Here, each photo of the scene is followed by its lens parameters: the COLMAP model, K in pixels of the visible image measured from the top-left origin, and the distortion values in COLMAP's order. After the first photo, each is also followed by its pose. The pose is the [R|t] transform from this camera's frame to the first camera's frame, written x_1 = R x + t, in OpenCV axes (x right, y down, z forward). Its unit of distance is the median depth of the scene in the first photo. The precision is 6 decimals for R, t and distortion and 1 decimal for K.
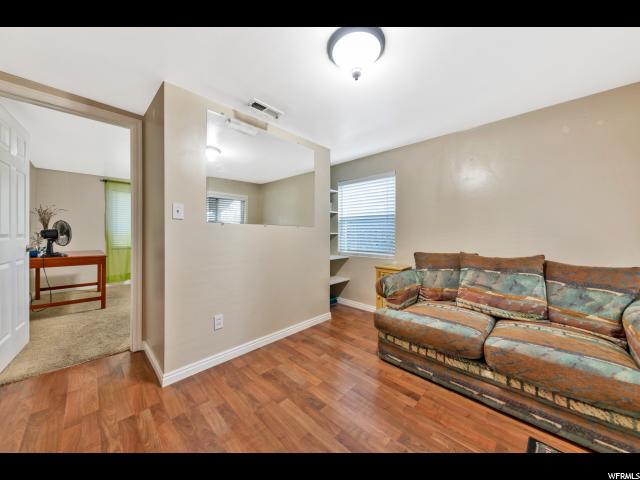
lens RADIAL K [[222.4, 0, 319.0], [0, 222.4, 228.5], [0, 0, 1]] dist [0.002719, 0.000292]
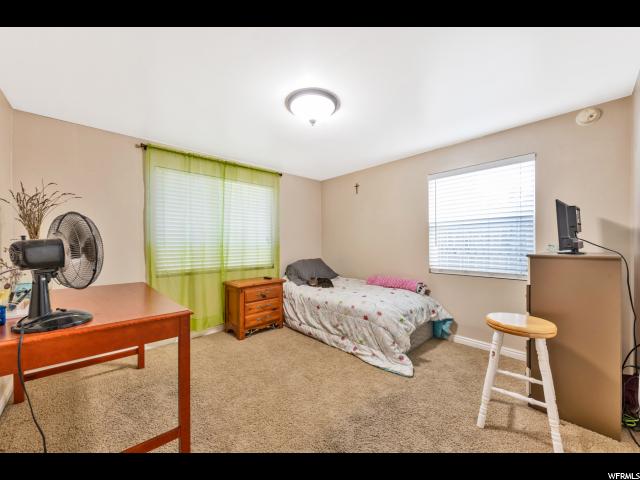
lens RADIAL K [[248.9, 0, 320.5], [0, 248.9, 243.3], [0, 0, 1]] dist [-0.004061, -0.000483]
pose [[0.998868, -0.007829, -0.046912, -0.762140], [0.008158, 0.999943, 0.006818, 0.010788], [0.046856, -0.007193, 0.998876, 0.643995]]
